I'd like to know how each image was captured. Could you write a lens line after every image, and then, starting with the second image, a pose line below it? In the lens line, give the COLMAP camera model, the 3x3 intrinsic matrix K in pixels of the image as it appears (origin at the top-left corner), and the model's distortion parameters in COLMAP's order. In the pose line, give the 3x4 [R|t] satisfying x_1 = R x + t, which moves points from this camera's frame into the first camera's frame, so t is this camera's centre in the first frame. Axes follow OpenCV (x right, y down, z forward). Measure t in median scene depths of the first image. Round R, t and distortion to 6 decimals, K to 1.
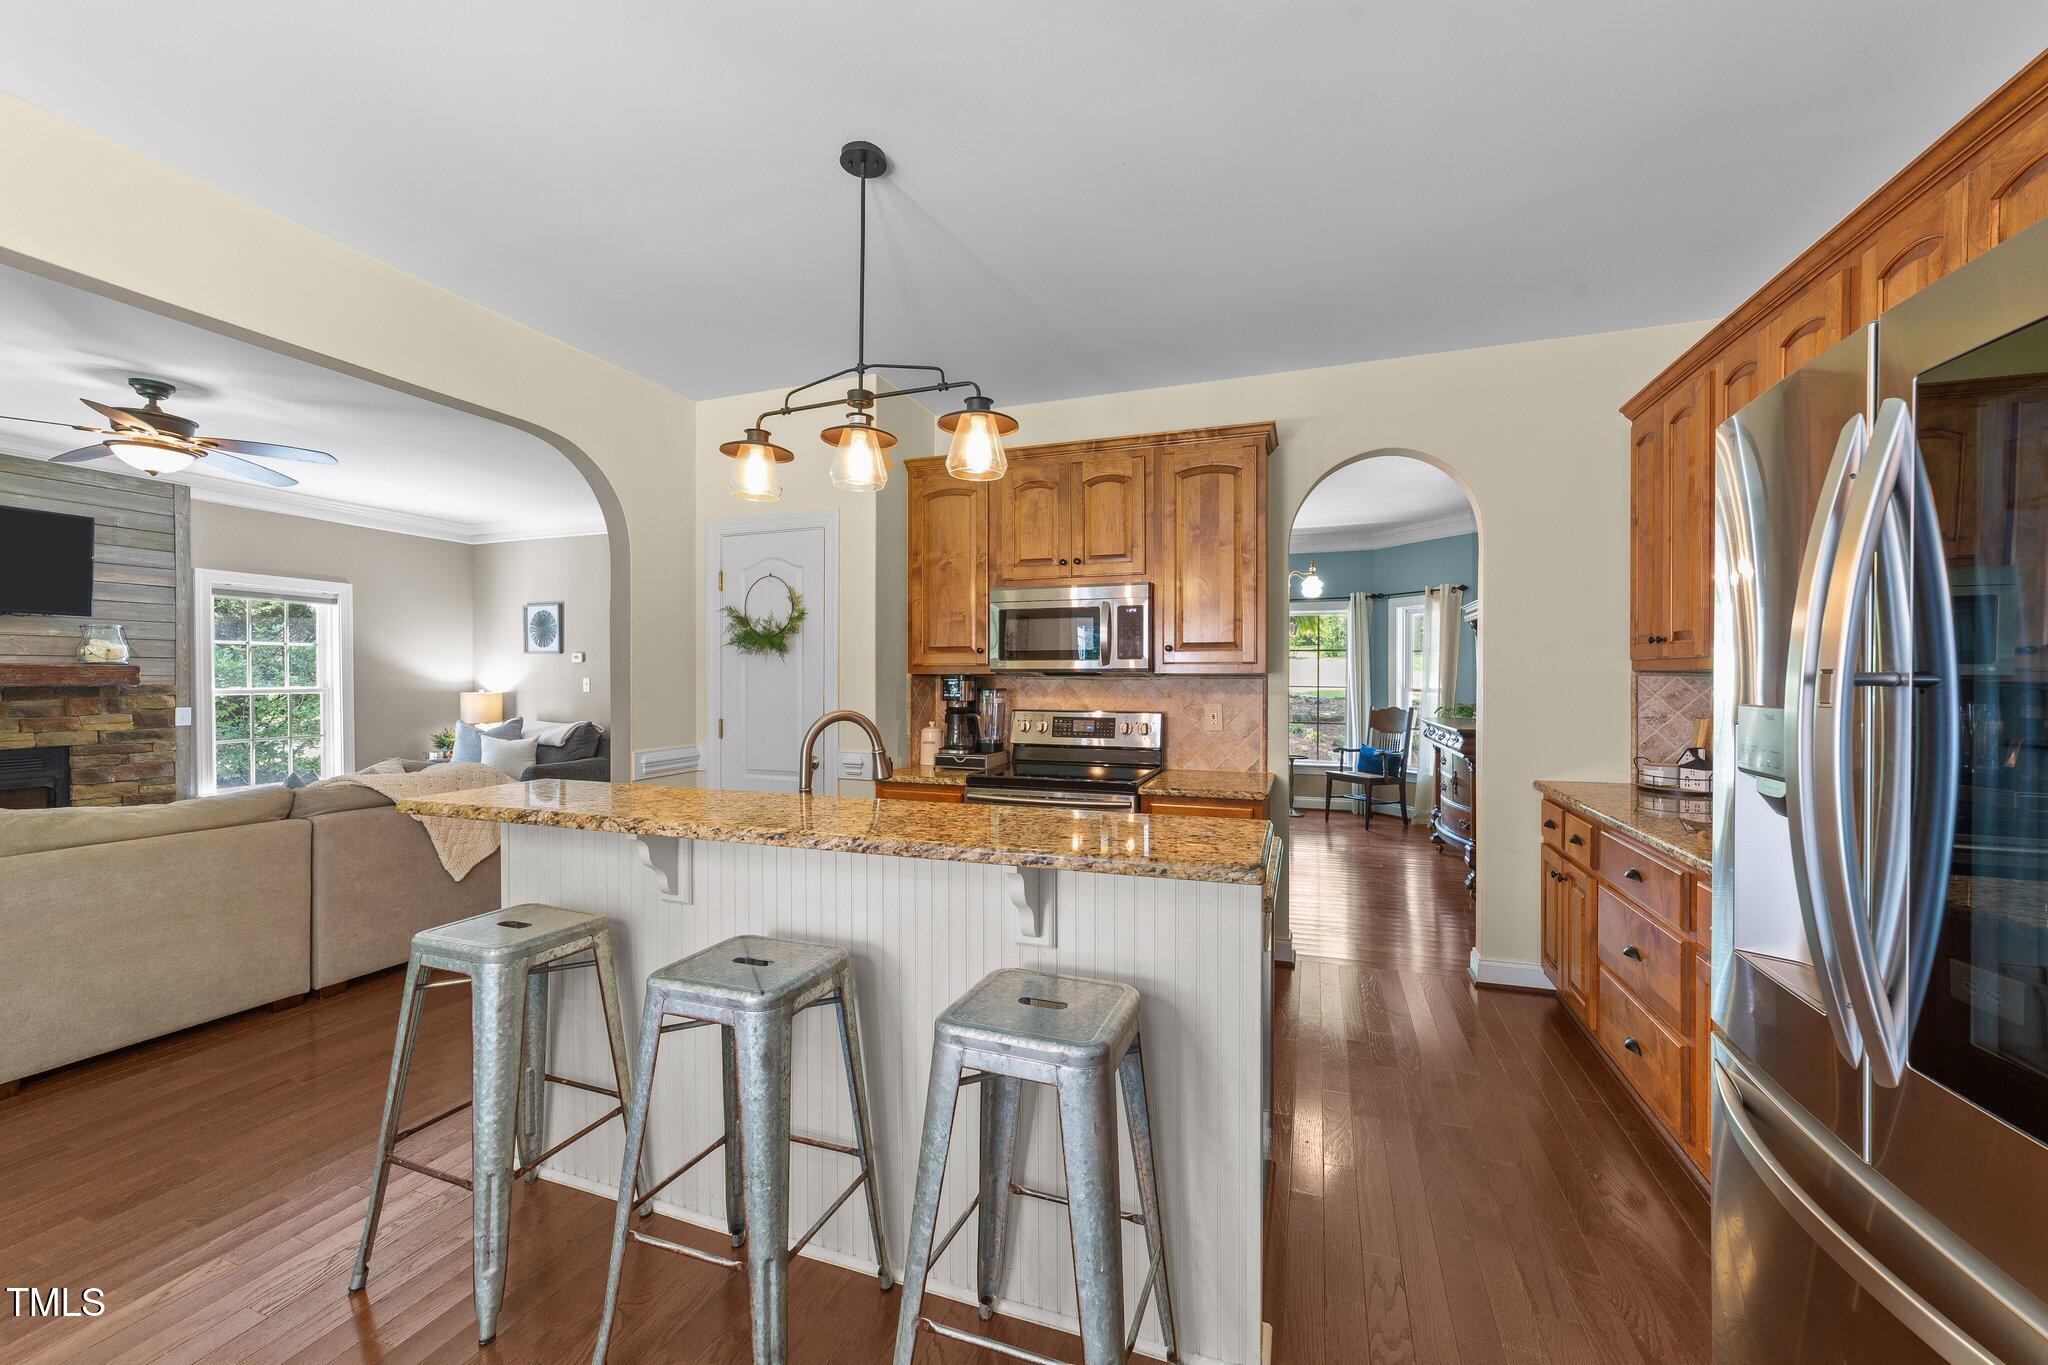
lens RADIAL K [[782.8, 0, 1030.8], [0, 782.8, 681.4], [0, 0, 1]] dist [-0.018158, 0.008883]
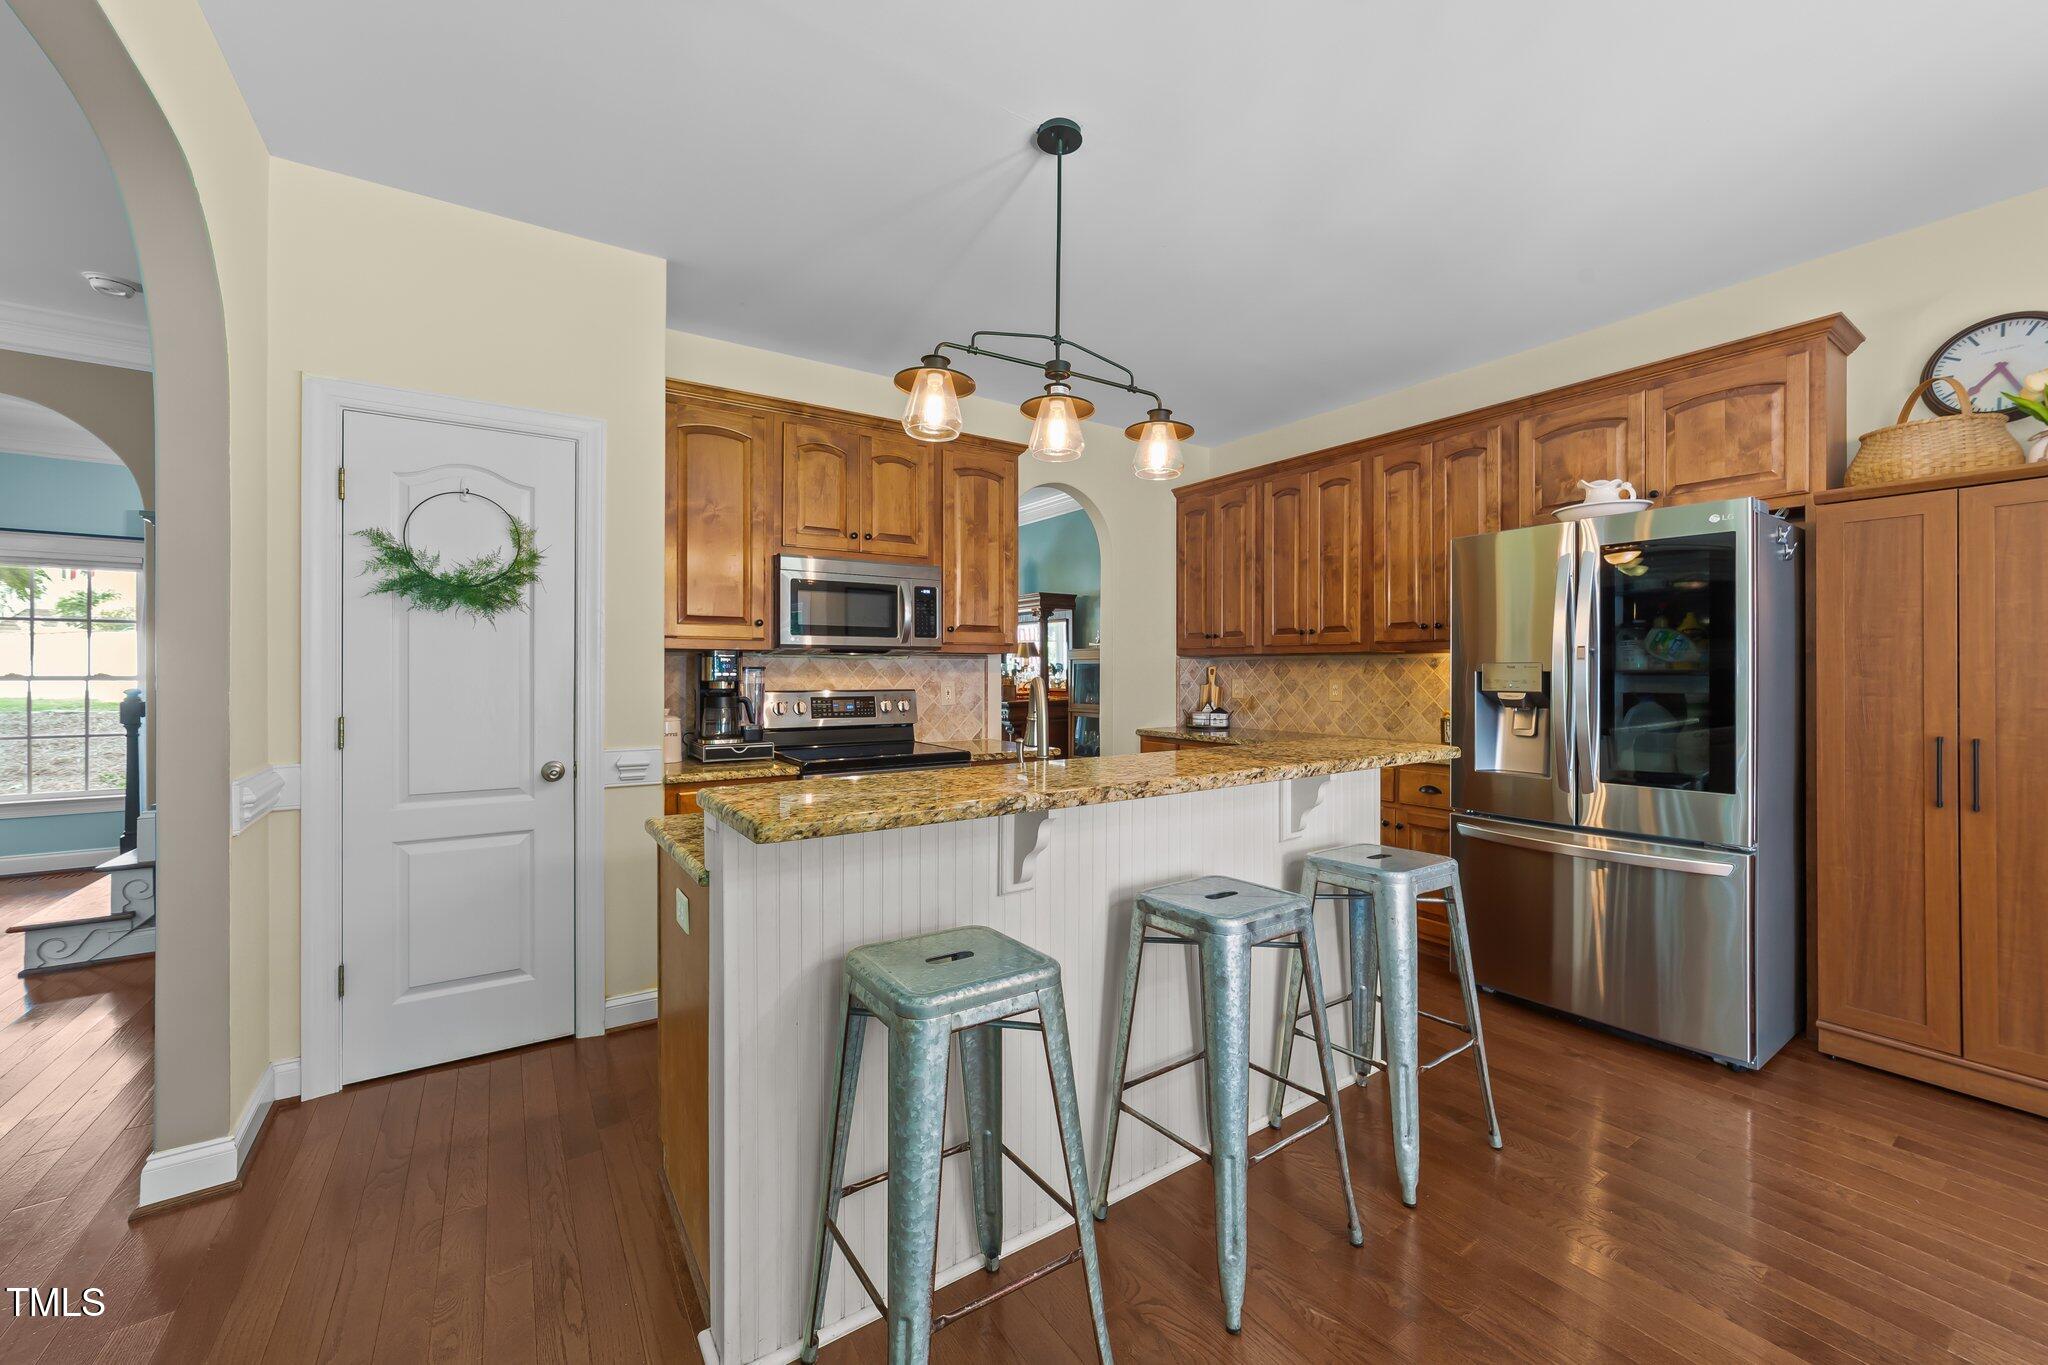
lens RADIAL K [[797.0, 0, 1027.1], [0, 797.0, 674.8], [0, 0, 1]] dist [-0.016788, 0.009237]
pose [[0.588071, -0.003545, 0.808801, -0.469093], [0.004506, 0.999989, 0.001107, 0.014726], [-0.808797, 0.002993, 0.588081, 0.183668]]
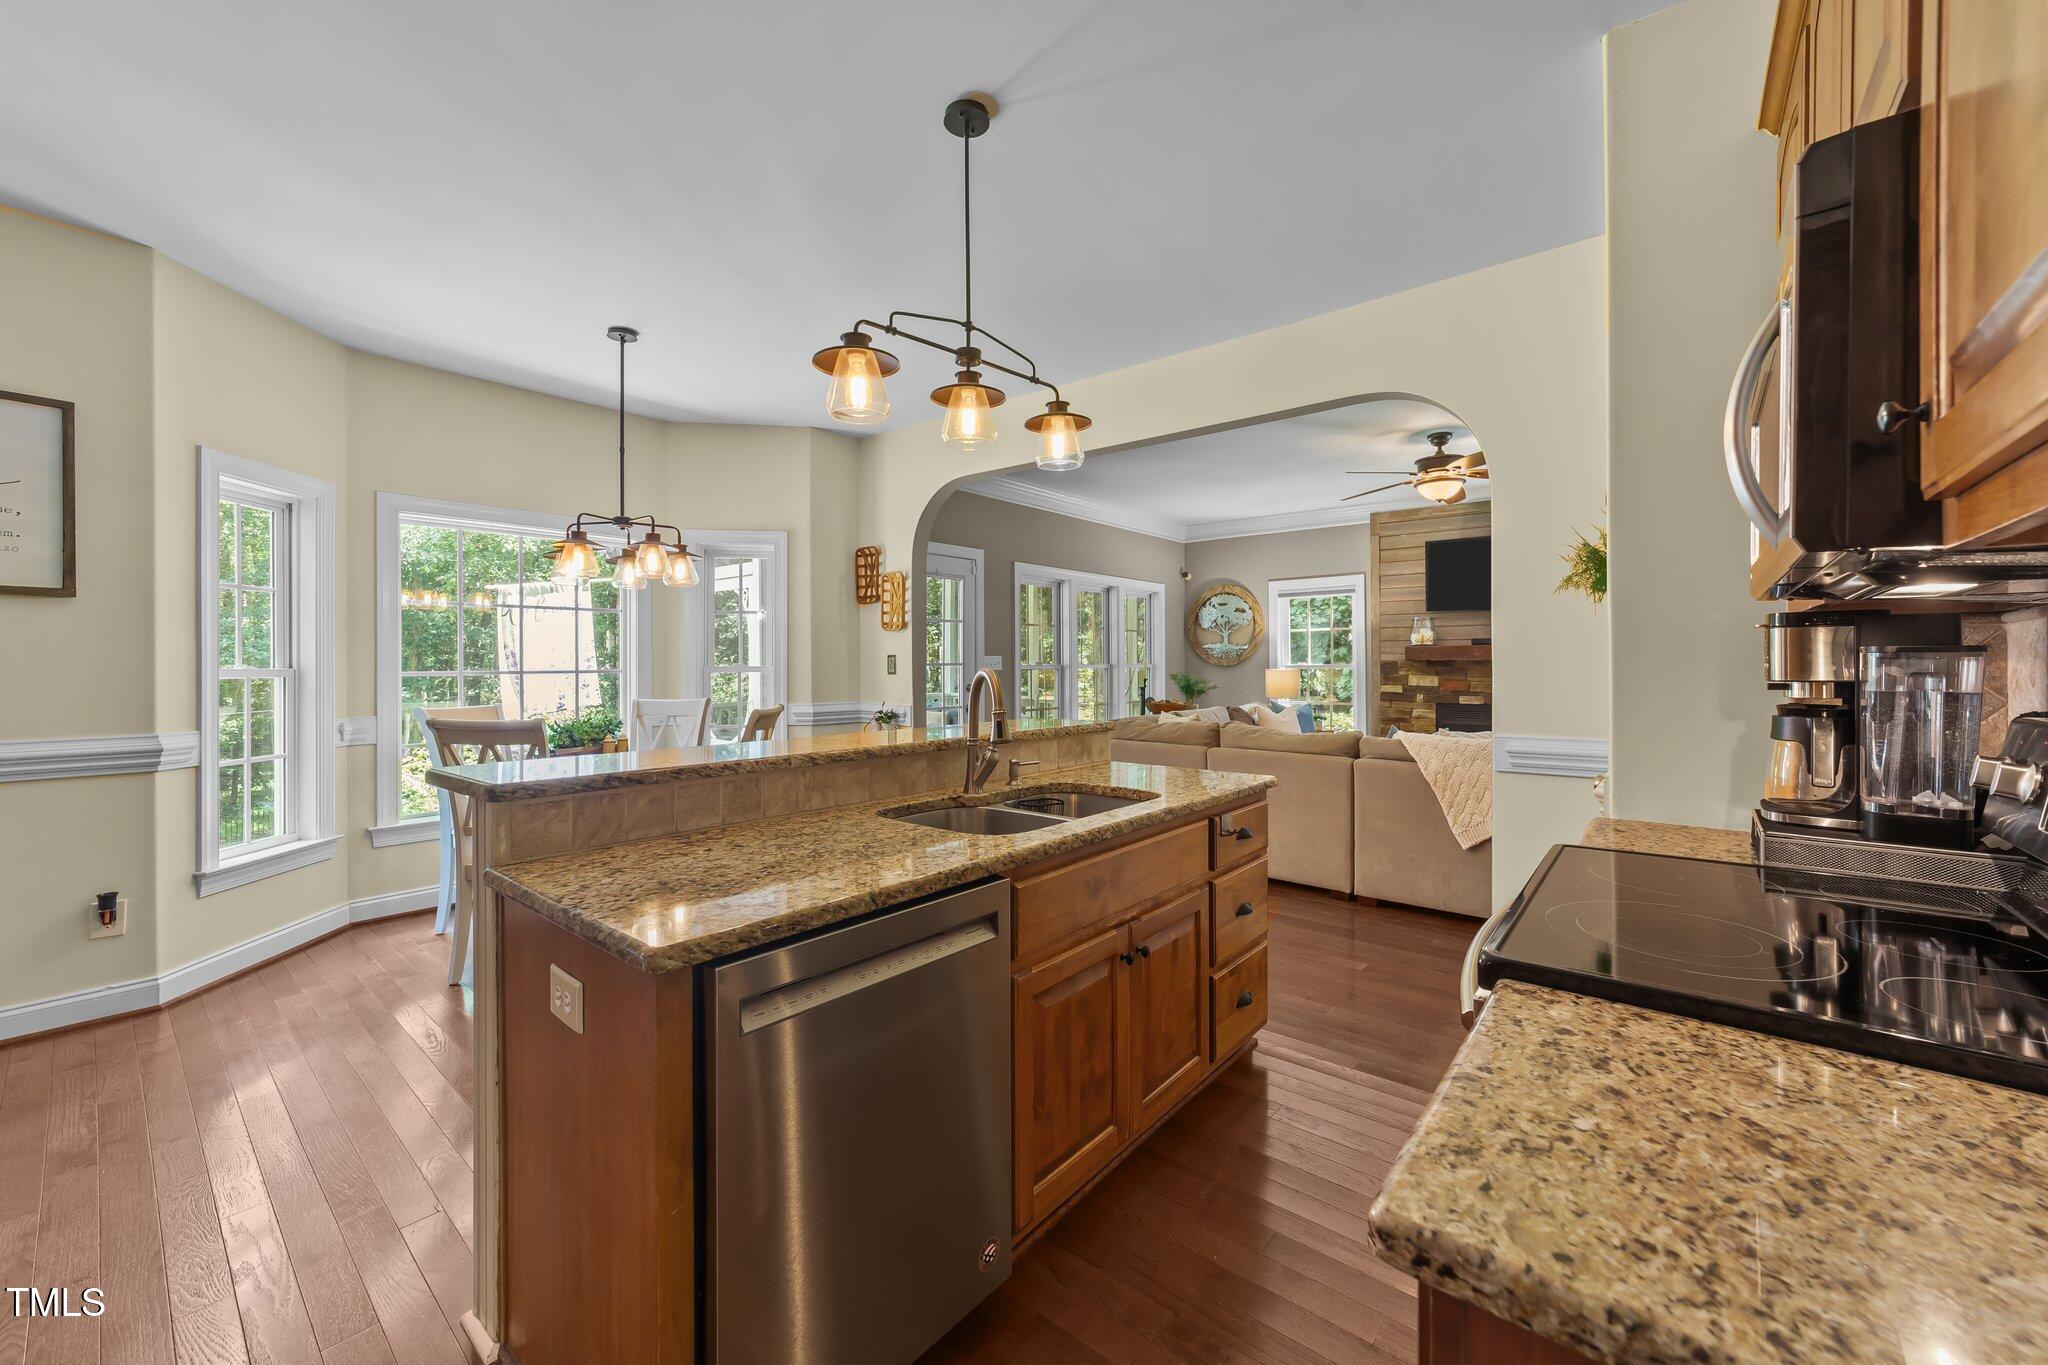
lens RADIAL K [[783.0, 0, 1027.3], [0, 783.0, 667.5], [0, 0, 1]] dist [-0.018772, 0.009524]
pose [[-0.342412, 0.003493, -0.939543, 0.303425], [-0.002967, 0.999984, 0.004799, 0.014160], [0.939545, 0.004431, -0.342396, 0.614193]]
